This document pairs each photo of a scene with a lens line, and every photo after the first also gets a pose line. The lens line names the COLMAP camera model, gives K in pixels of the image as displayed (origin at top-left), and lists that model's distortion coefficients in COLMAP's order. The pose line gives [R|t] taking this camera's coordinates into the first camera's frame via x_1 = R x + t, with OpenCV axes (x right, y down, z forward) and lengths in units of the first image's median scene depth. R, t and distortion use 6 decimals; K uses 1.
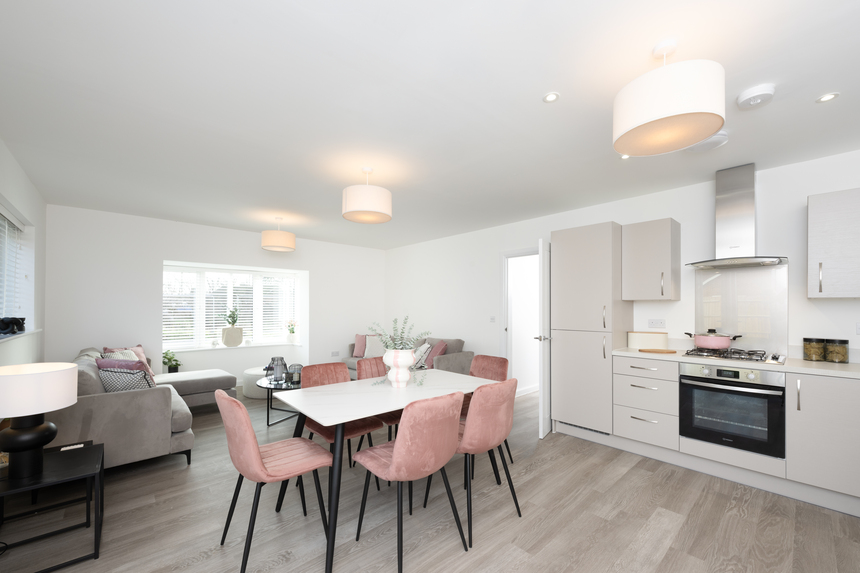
lens RADIAL K [[343.8, 0, 429.0], [0, 343.8, 306.9], [0, 0, 1]] dist [-0.000149, 0.000048]
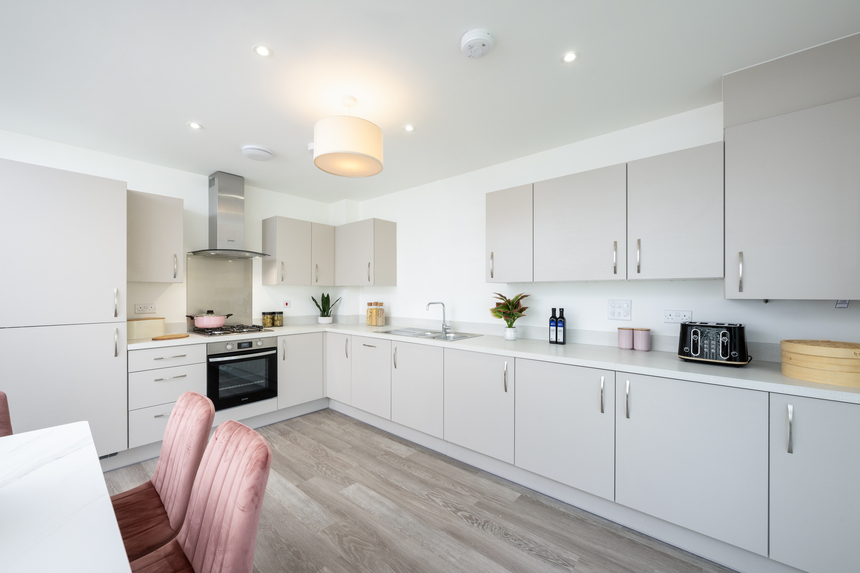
lens RADIAL K [[342.1, 0, 430.9], [0, 342.1, 291.1], [0, 0, 1]] dist [-0.000133, 0.000013]
pose [[-0.120288, -0.001034, 0.992739, -0.426124], [-0.004588, 0.999989, 0.000486, -0.001411], [-0.992728, -0.004496, -0.120291, 0.498063]]
